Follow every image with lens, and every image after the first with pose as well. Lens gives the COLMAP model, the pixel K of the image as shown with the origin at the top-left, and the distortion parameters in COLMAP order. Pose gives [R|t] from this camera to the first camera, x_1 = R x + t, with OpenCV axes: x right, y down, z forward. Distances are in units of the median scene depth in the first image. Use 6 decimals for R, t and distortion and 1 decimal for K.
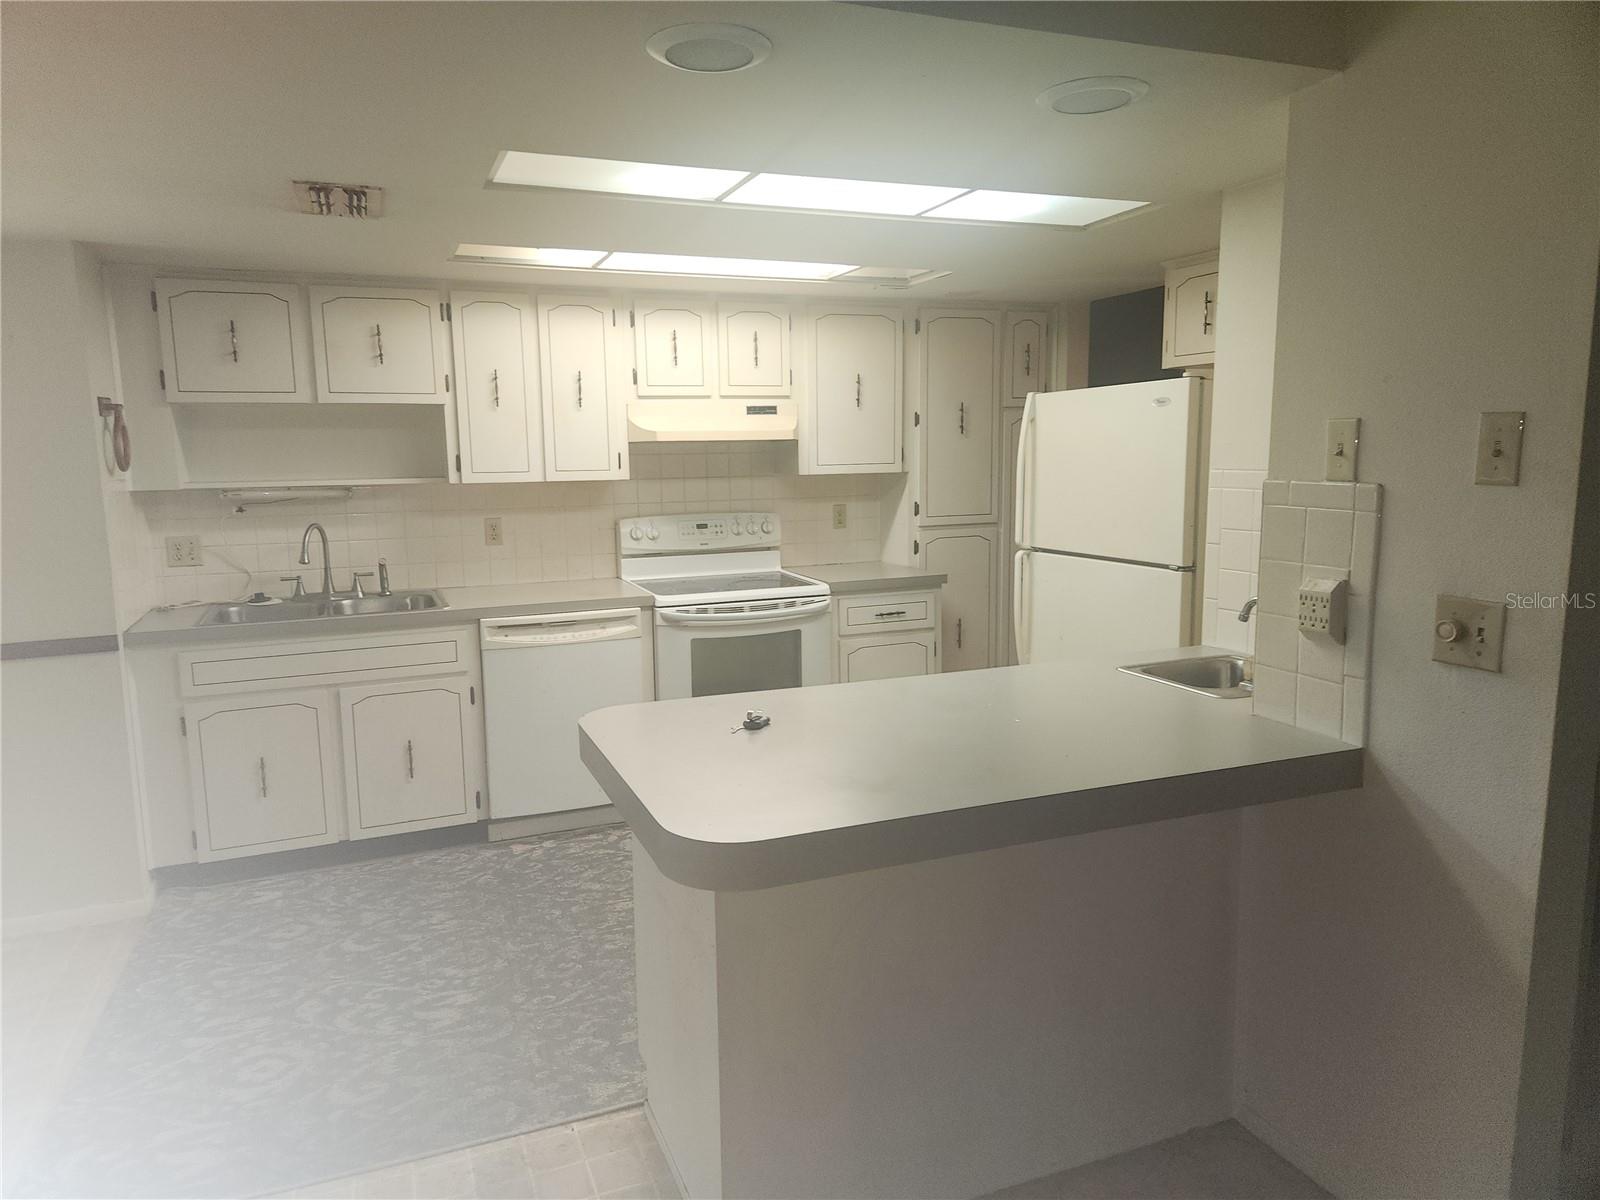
lens RADIAL K [[1064.3, 0, 797.5], [0, 1064.3, 601.1], [0, 0, 1]] dist [-0.001111, -0.000079]
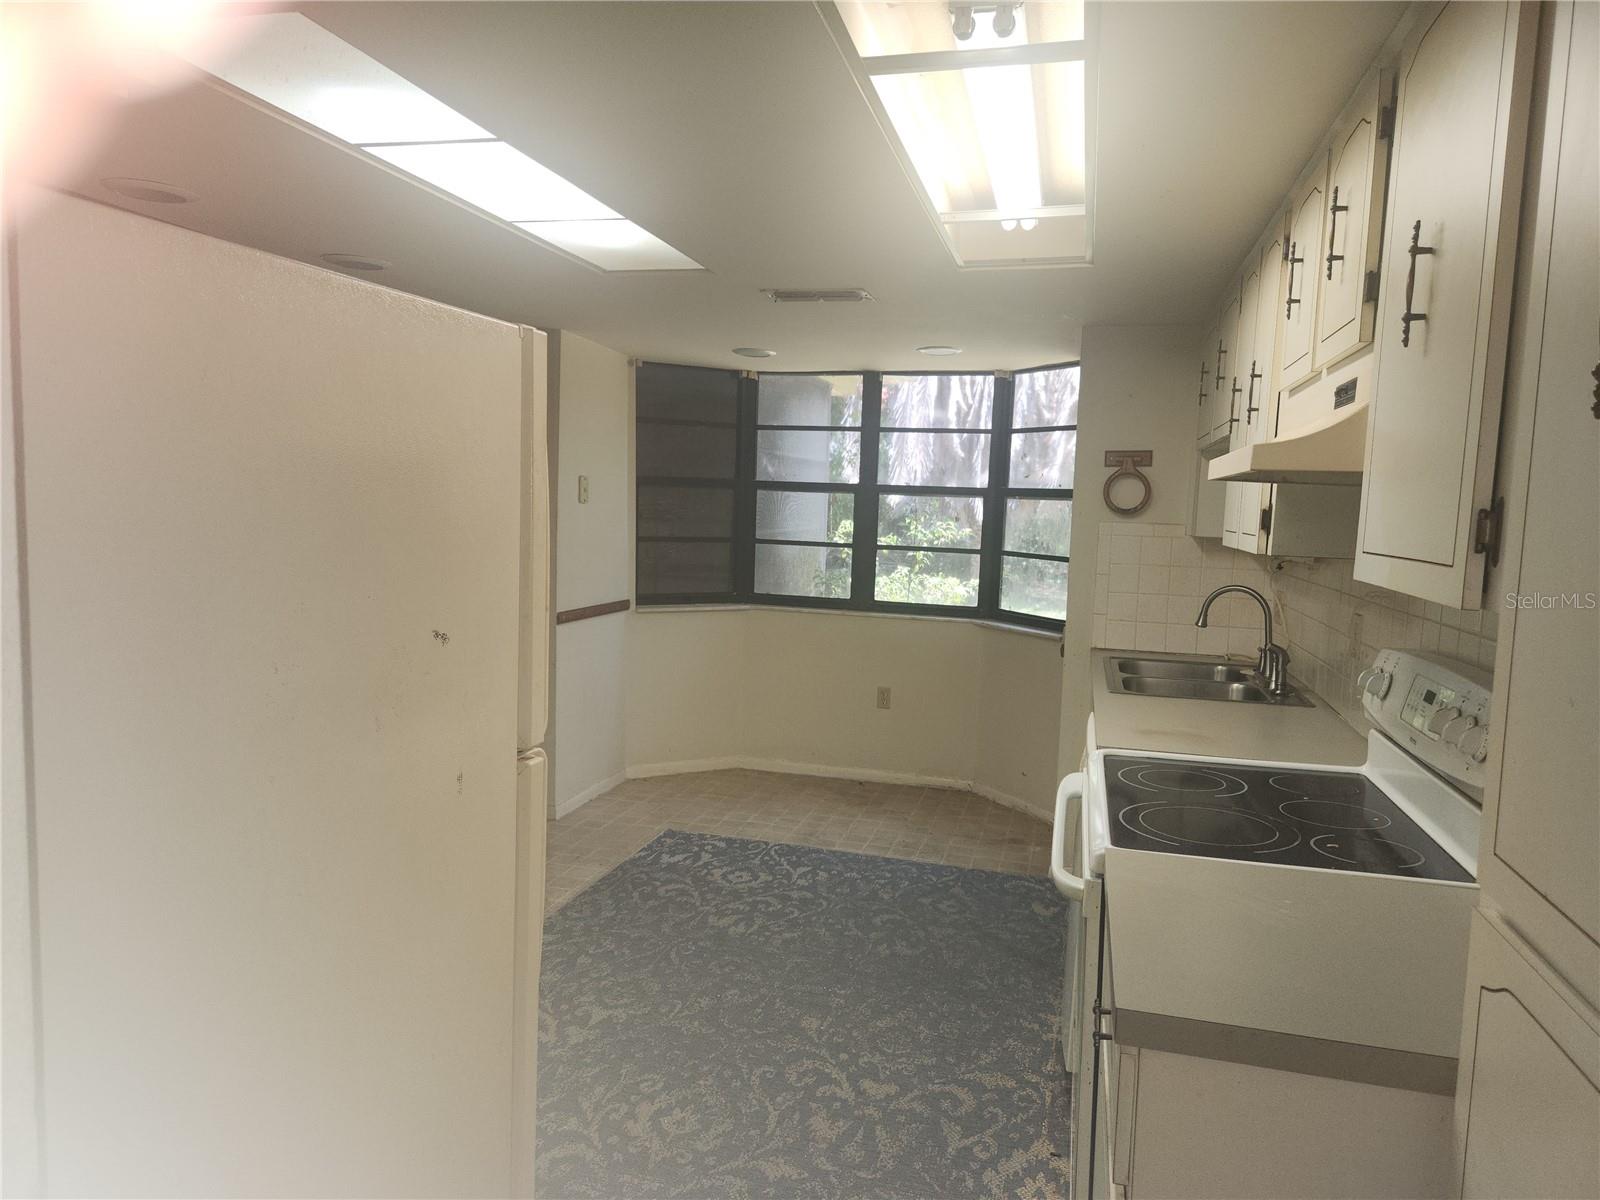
lens RADIAL K [[1064.3, 0, 797.8], [0, 1064.3, 600.3], [0, 0, 1]] dist [-0.001111, -0.000079]
pose [[-0.611551, 0.071397, -0.787977, 0.547252], [-0.139883, 0.970475, 0.196496, -0.231670], [0.778741, 0.230392, -0.583508, 1.573128]]
